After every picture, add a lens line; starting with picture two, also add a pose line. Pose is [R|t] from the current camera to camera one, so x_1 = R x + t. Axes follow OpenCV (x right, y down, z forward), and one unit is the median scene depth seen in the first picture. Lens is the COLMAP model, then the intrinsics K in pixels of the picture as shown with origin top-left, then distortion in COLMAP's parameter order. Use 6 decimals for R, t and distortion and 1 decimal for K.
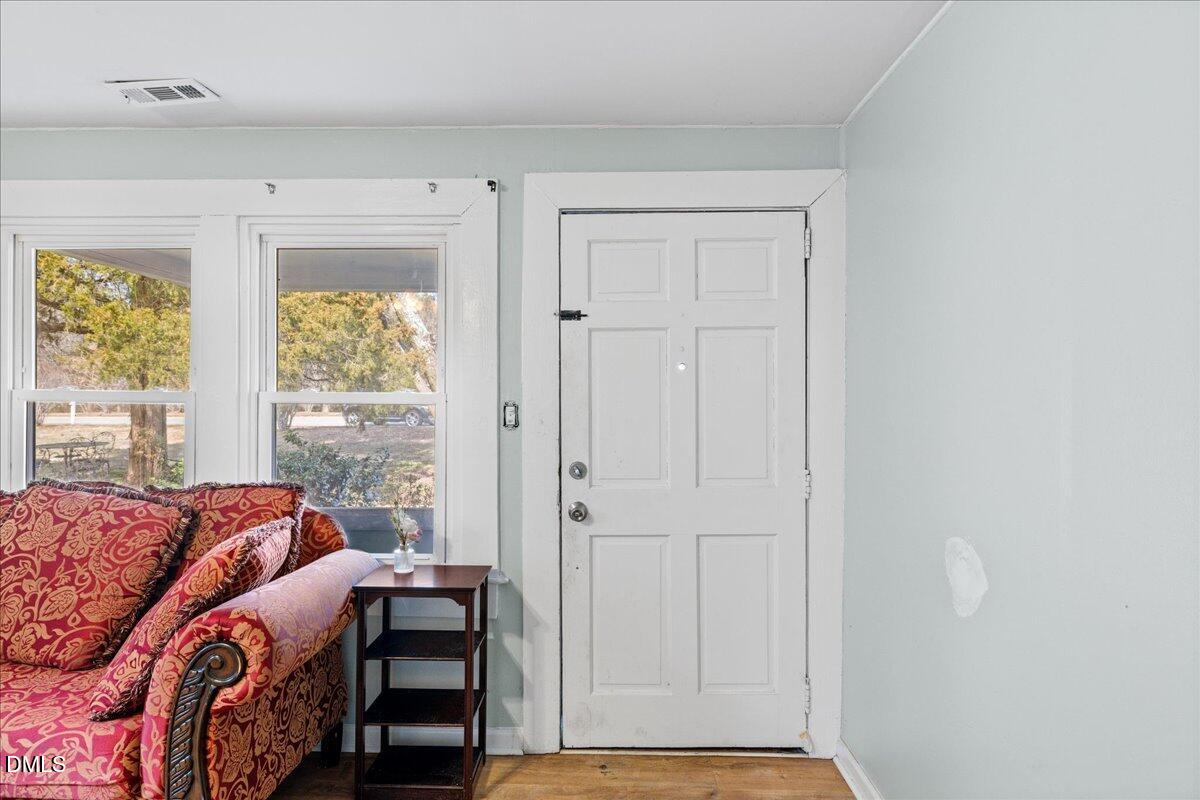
lens RADIAL K [[687.1, 0, 578.8], [0, 687.1, 400.5], [0, 0, 1]] dist [-0.003073, -0.000411]
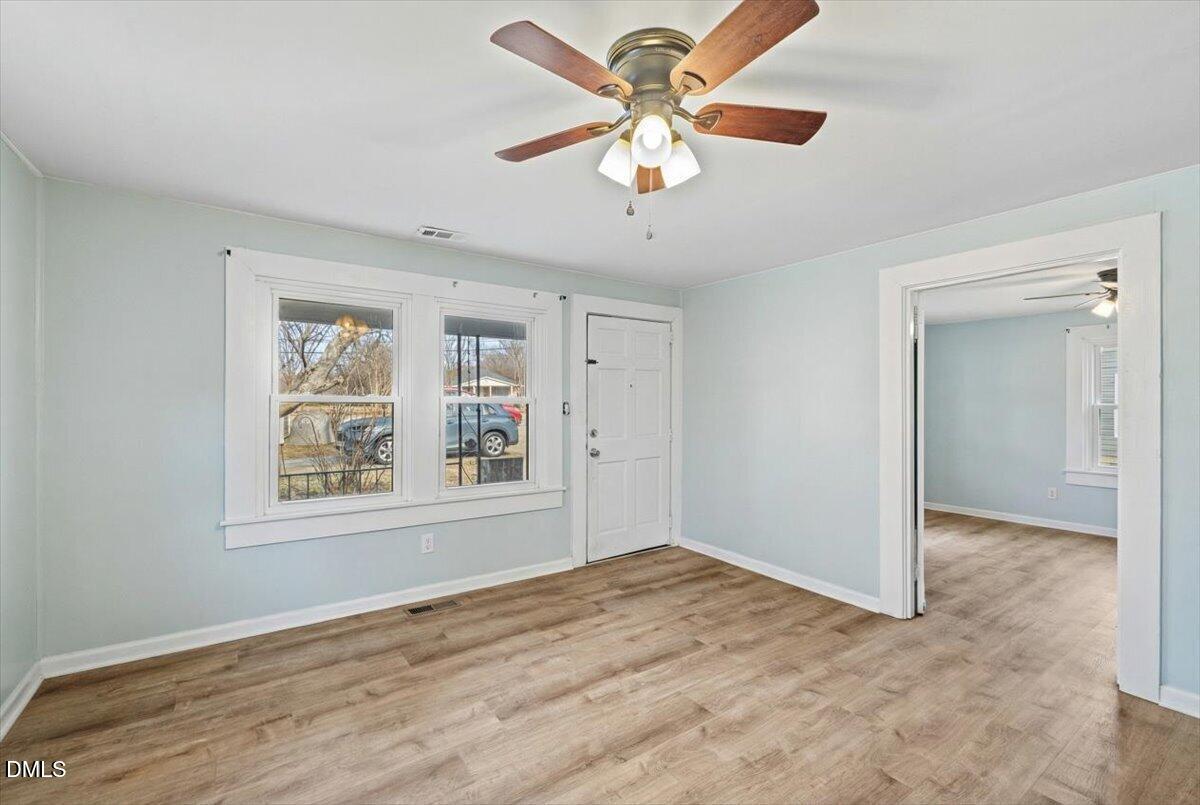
lens RADIAL K [[508.2, 0, 596.2], [0, 508.2, 401.3], [0, 0, 1]] dist [-0.002653, -0.000232]
pose [[0.794045, 0.002041, 0.607855, -0.969990], [0.001199, 0.999987, -0.004923, 0.007729], [-0.607858, 0.004638, 0.794033, -0.280276]]
